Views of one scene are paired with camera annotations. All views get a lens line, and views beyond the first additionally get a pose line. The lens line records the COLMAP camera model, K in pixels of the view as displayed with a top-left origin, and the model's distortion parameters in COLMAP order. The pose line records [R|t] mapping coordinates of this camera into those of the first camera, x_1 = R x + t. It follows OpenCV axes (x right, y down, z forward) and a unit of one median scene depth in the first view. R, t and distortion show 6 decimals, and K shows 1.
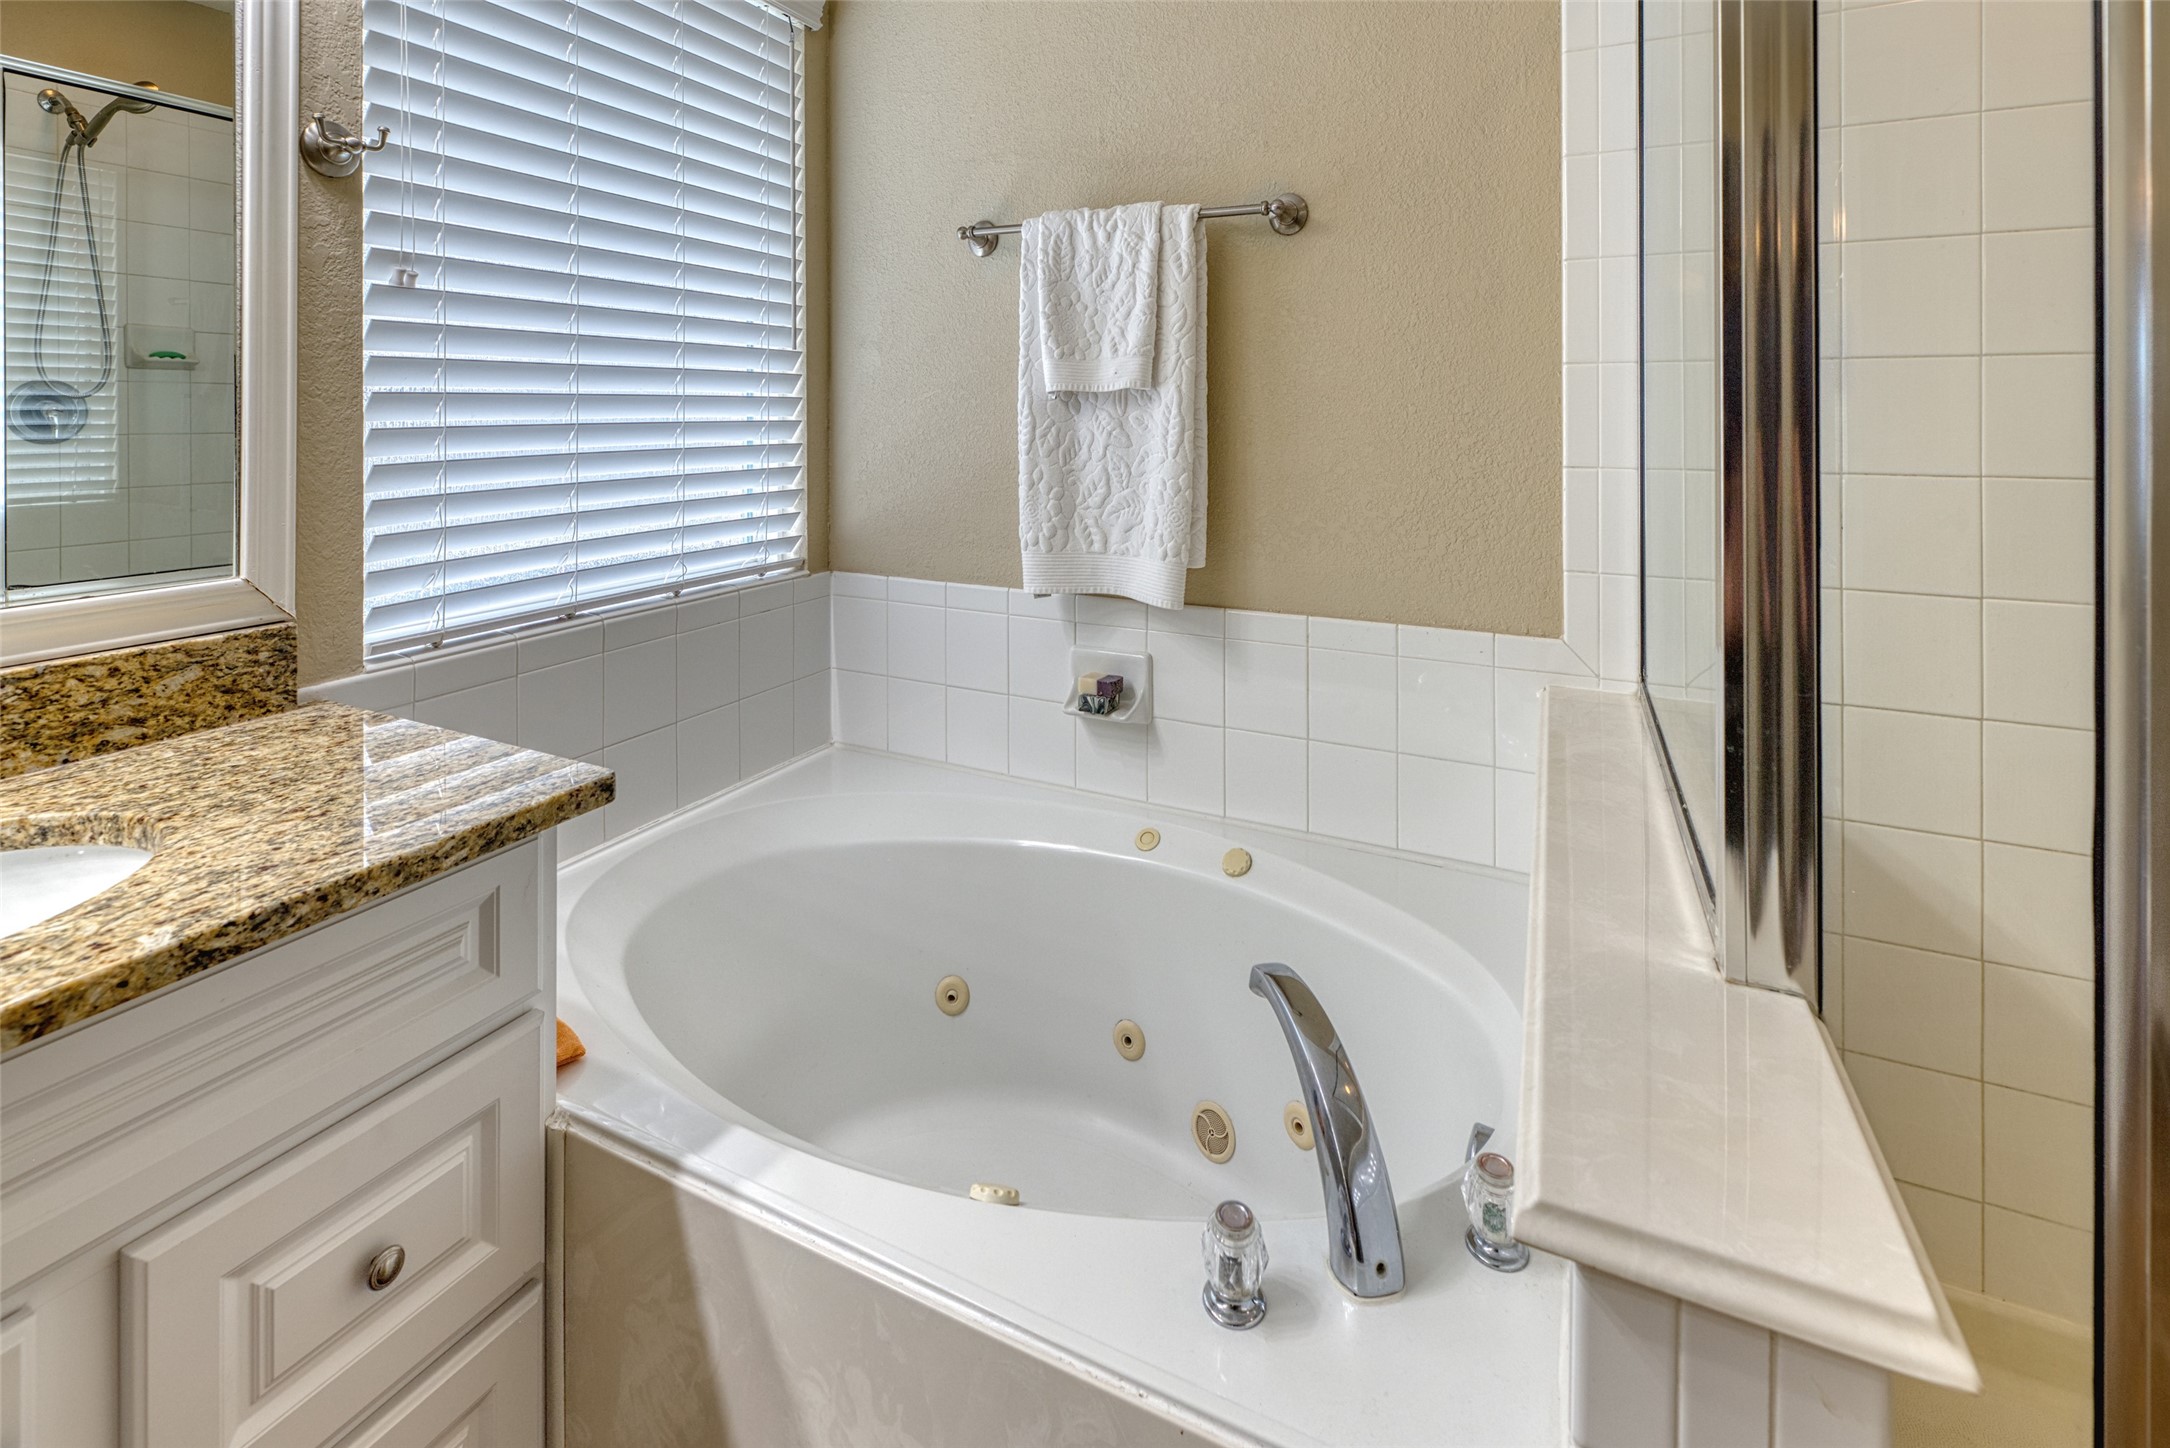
lens RADIAL K [[873.6, 0, 1078.3], [0, 873.6, 771.1], [0, 0, 1]] dist [0.003701, -0.001660]
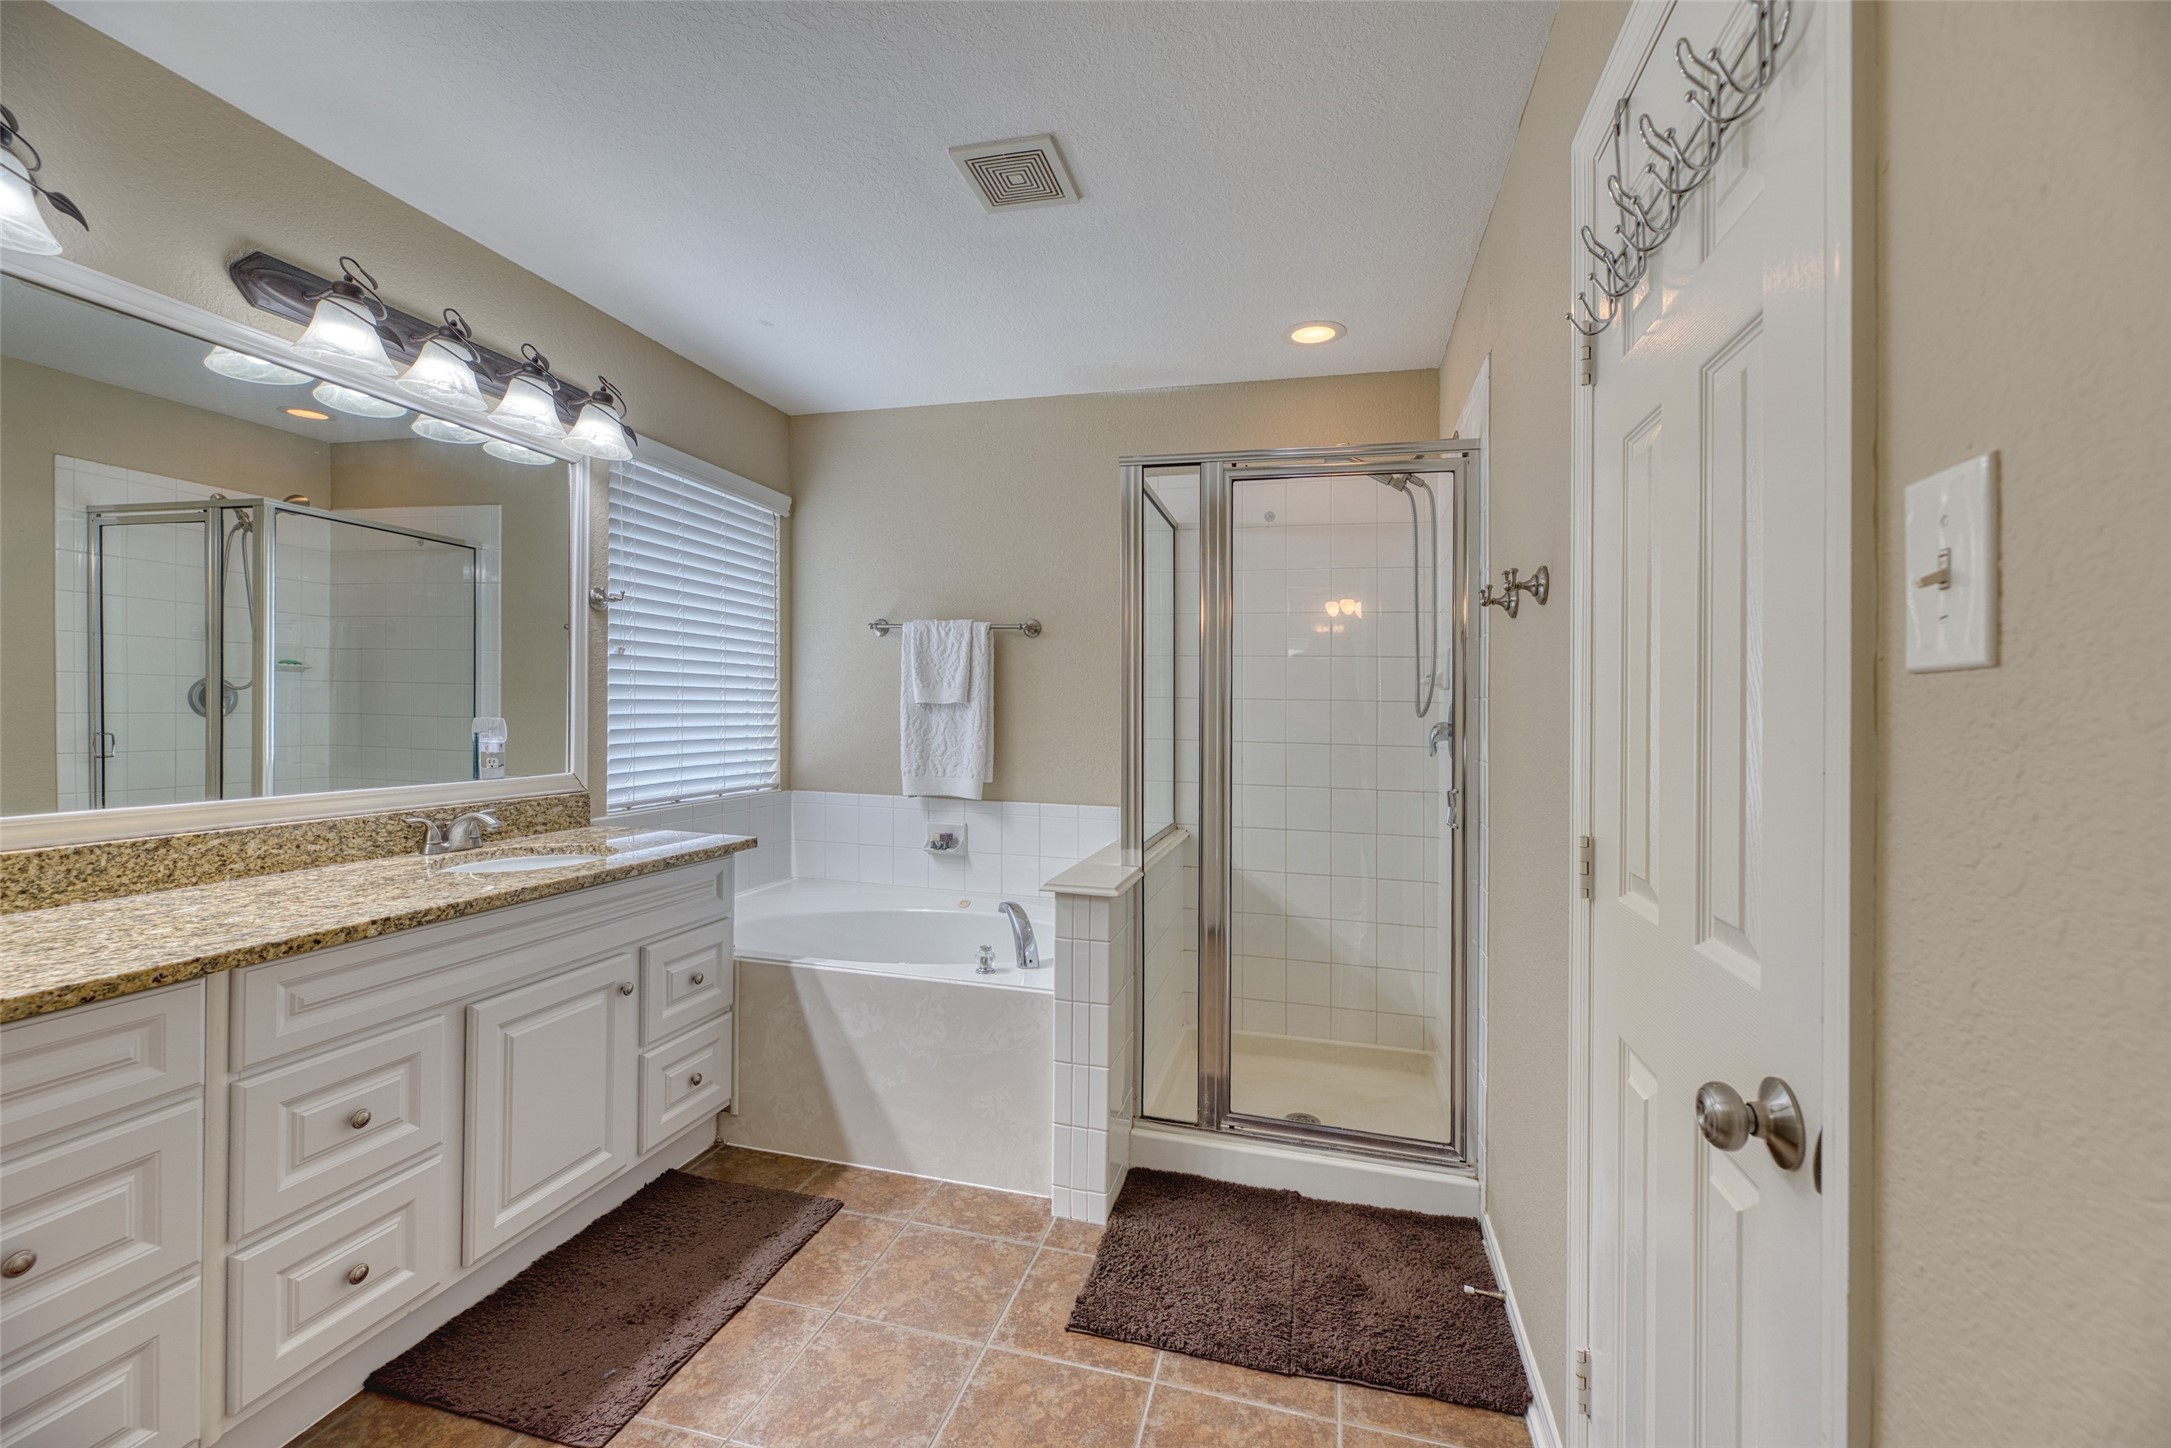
lens RADIAL K [[874.0, 0, 1090.0], [0, 874.0, 716.6], [0, 0, 1]] dist [0.003701, -0.001660]
pose [[0.980392, 0.019143, 0.196123, -0.039026], [0.055034, 0.929070, -0.365788, 0.390133], [-0.189214, 0.369409, 0.909800, -0.986086]]
